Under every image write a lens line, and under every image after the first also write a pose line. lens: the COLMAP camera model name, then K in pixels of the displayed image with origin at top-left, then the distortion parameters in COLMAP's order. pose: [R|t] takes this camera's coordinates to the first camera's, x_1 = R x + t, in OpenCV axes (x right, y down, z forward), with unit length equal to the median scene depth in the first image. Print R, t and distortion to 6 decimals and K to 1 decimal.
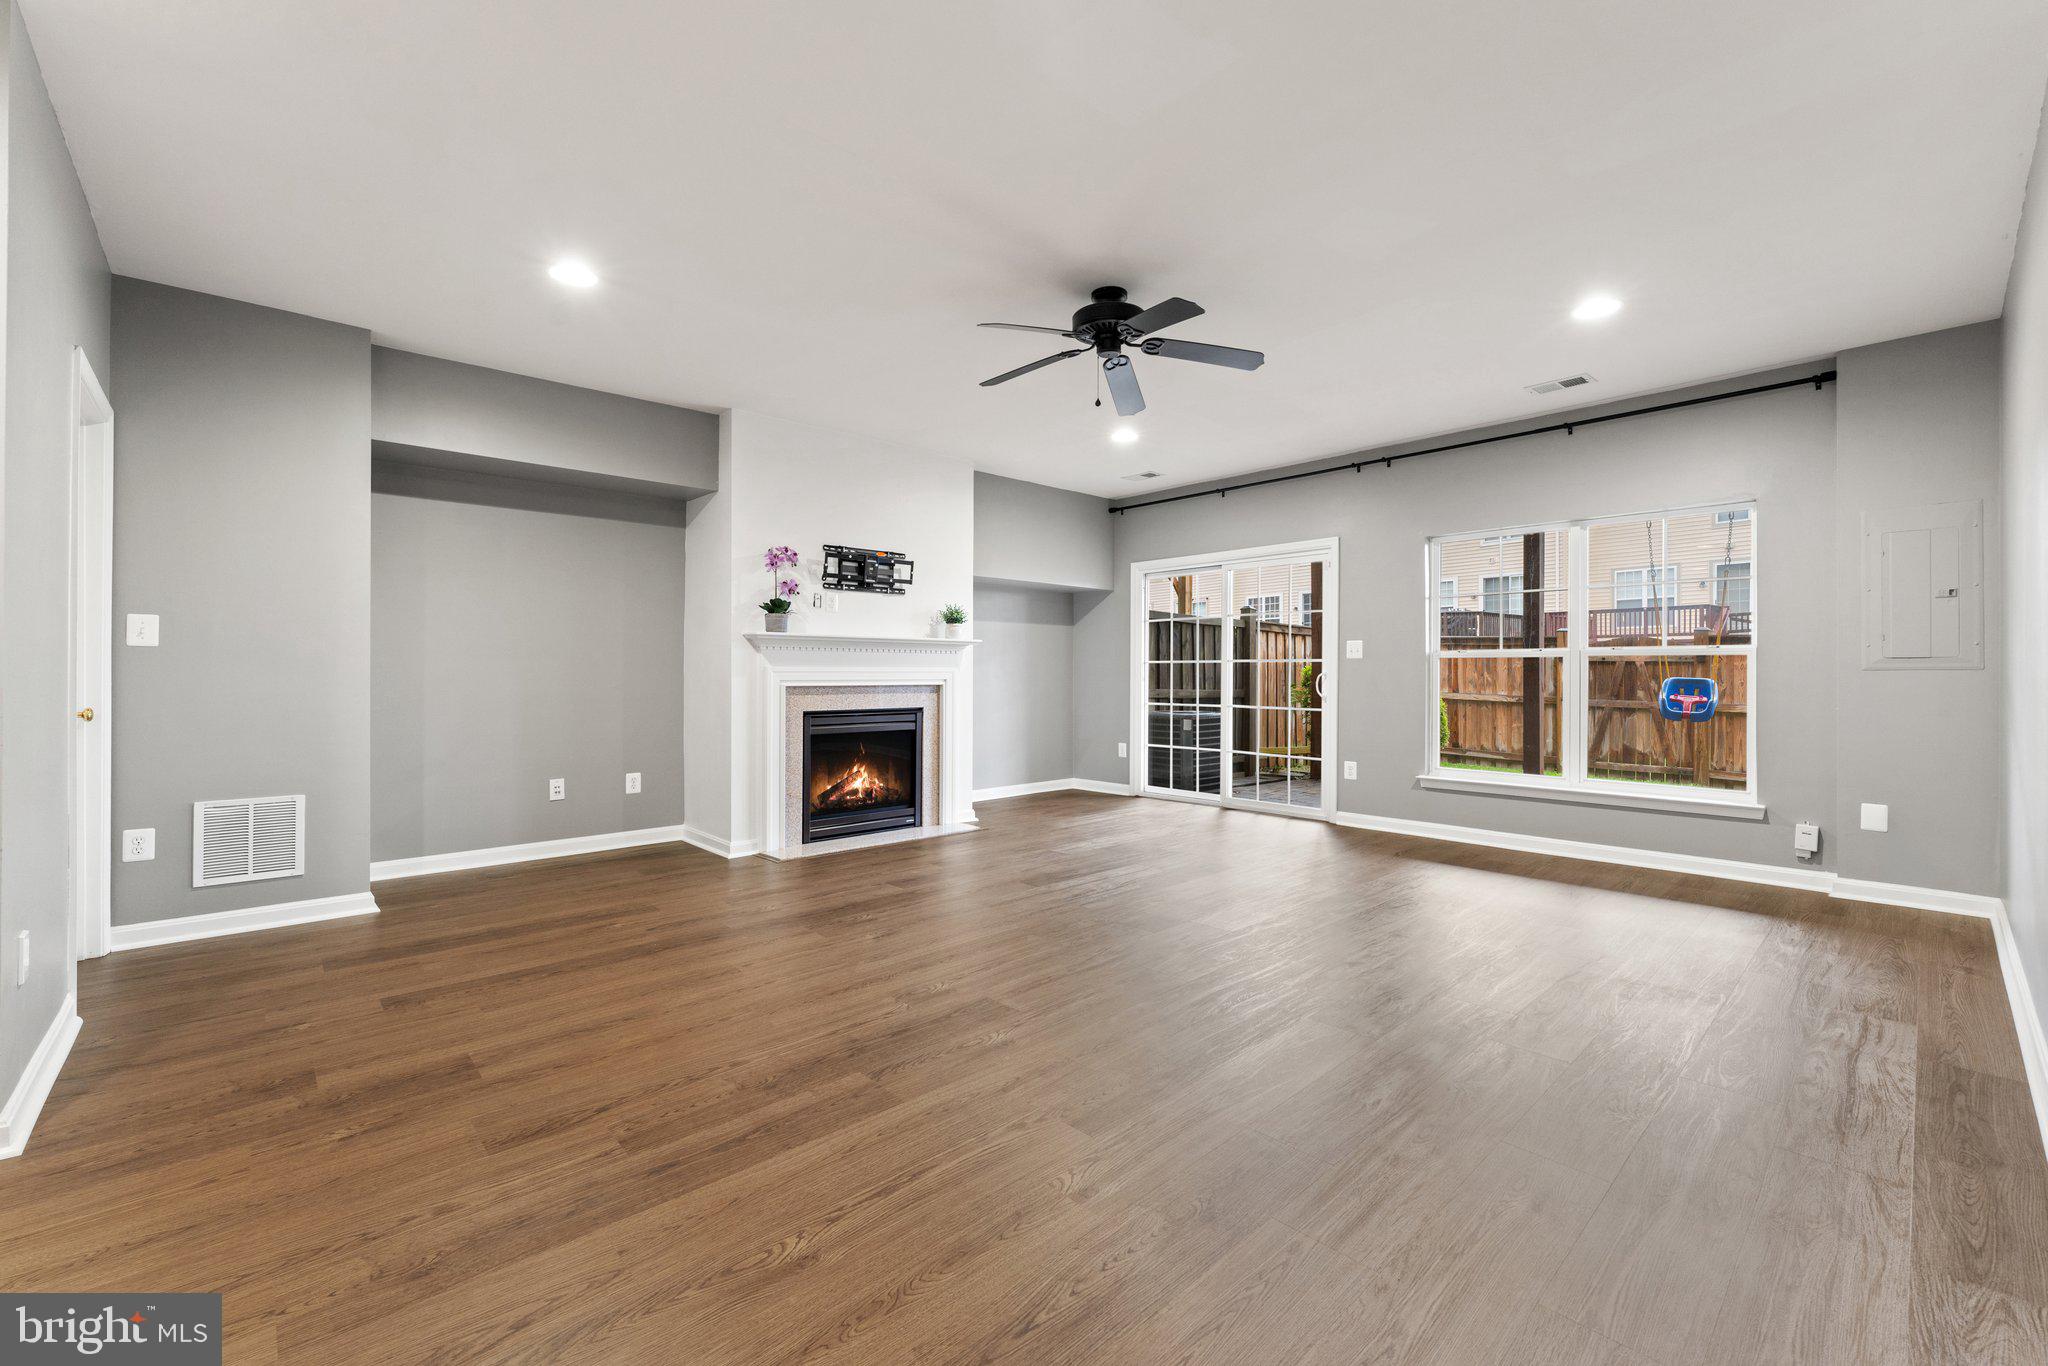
lens RADIAL K [[830.8, 0, 1016.8], [0, 830.8, 671.7], [0, 0, 1]] dist [-0.007253, -0.000097]
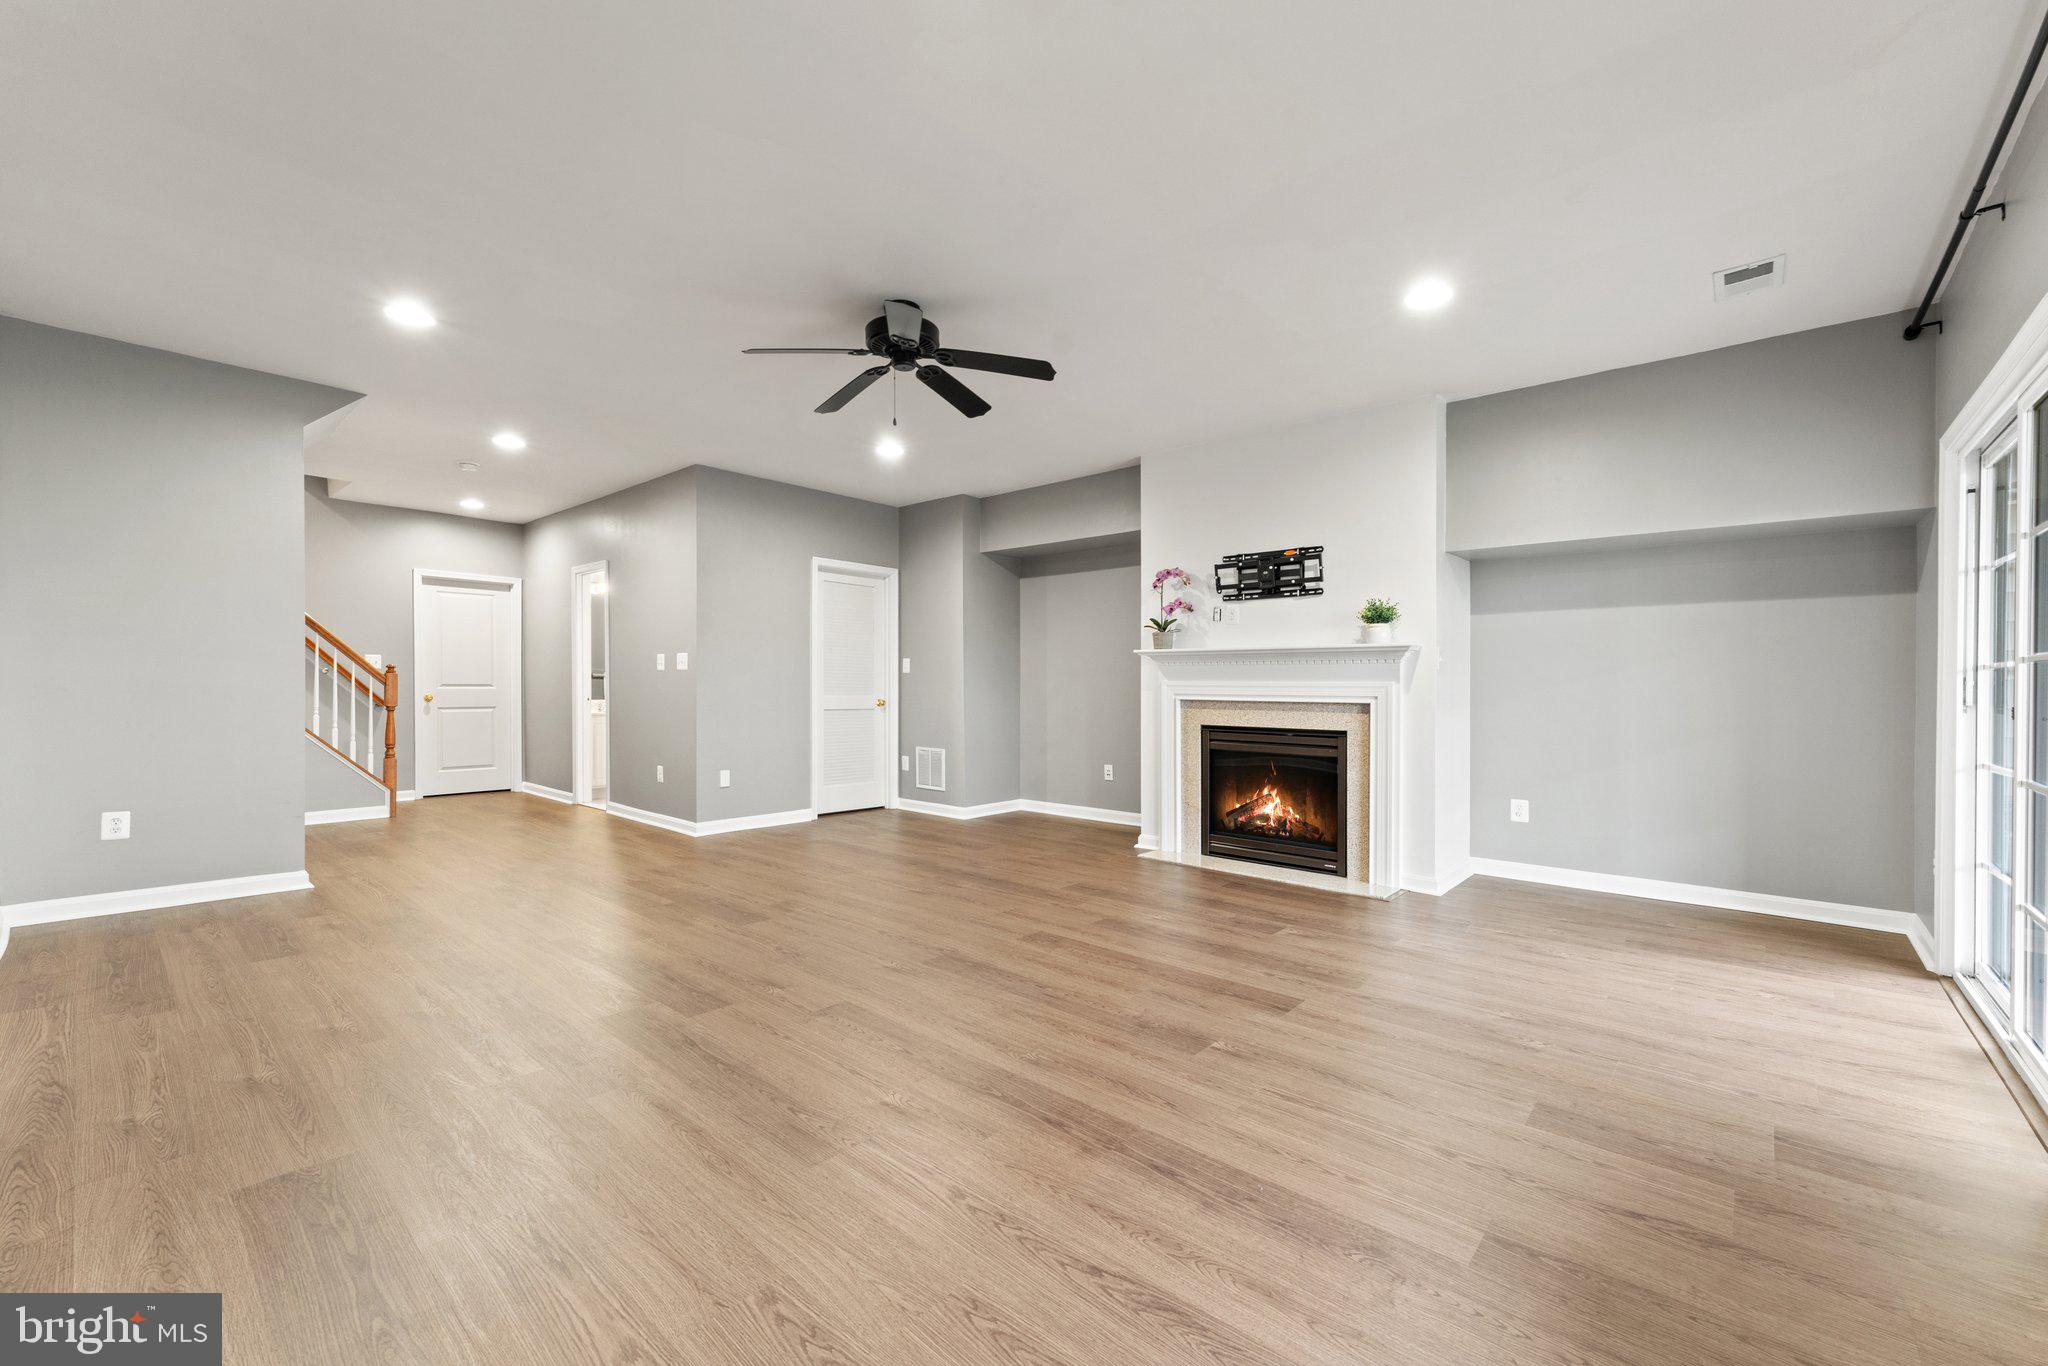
lens RADIAL K [[830.8, 0, 1032.4], [0, 830.8, 693.4], [0, 0, 1]] dist [-0.007253, -0.000097]
pose [[0.112595, 0.007857, -0.993610, 0.687576], [-0.006767, 0.999952, 0.007140, 0.003058], [0.993618, 0.005920, 0.112643, 0.635723]]
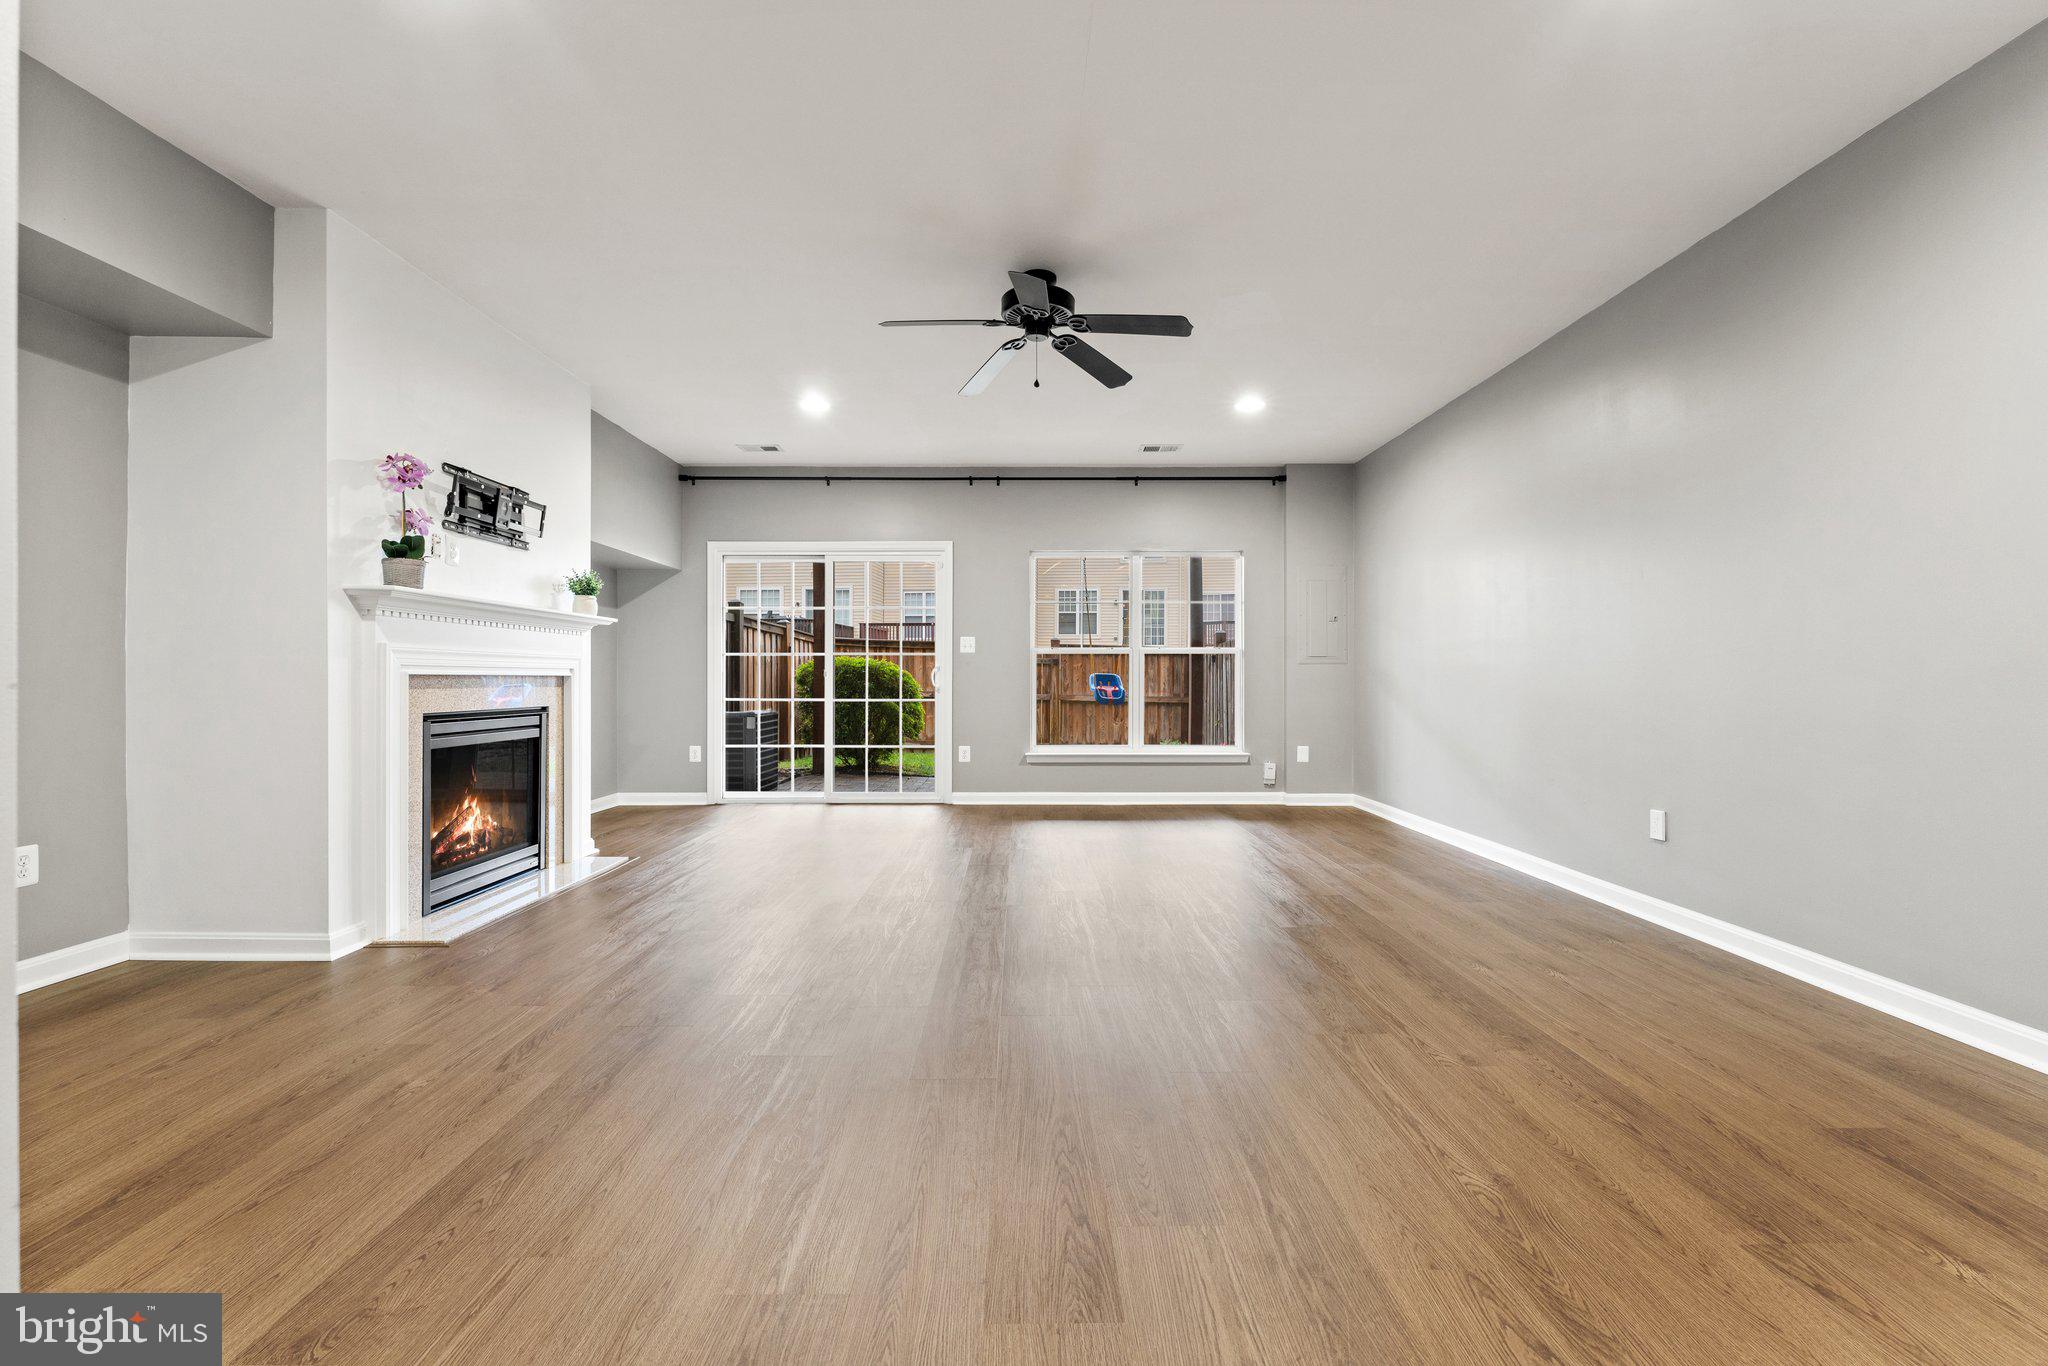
lens RADIAL K [[851.3, 0, 1019.1], [0, 851.3, 675.0], [0, 0, 1]] dist [0.015778, -0.000068]
pose [[0.672058, 0.001859, 0.740496, -0.409949], [-0.000645, 0.999998, -0.001925, 0.016554], [-0.740498, 0.000816, 0.672058, 0.195616]]
